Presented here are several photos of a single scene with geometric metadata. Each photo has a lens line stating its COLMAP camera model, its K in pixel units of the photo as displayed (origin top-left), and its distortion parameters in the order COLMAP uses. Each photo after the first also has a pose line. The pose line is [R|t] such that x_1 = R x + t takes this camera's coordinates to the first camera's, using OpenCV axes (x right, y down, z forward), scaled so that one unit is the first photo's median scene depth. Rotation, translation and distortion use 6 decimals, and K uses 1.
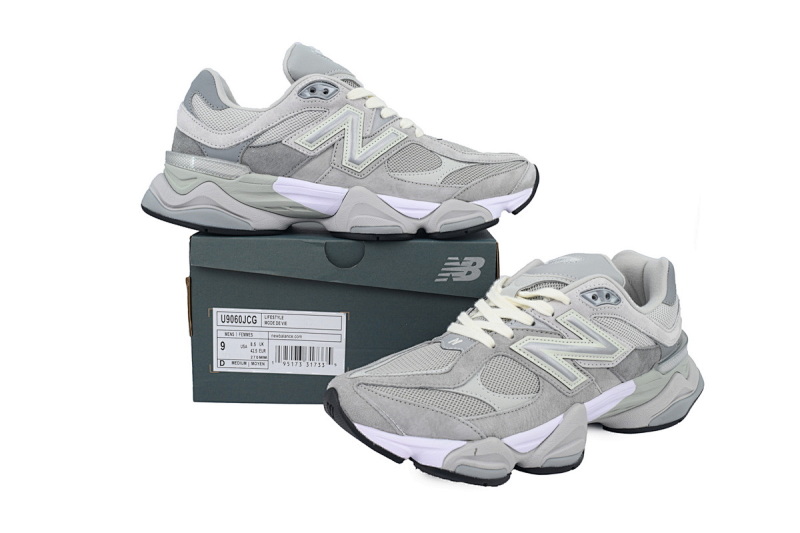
lens RADIAL K [[695.4, 0, 398.2], [0, 695.4, 265.7], [0, 0, 1]] dist [0.004894, -0.006017]
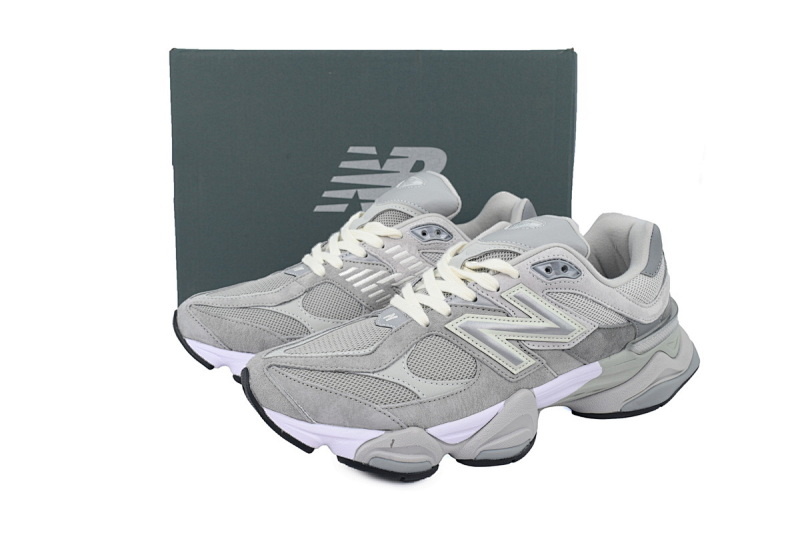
lens RADIAL K [[695.4, 0, 401.4], [0, 695.4, 267.8], [0, 0, 1]] dist [0.004894, -0.006017]
pose [[0.992049, 0.008142, -0.125590, 0.213105], [0.004137, 0.995256, 0.097198, -0.043967], [0.125786, -0.096945, 0.987309, 0.115644]]
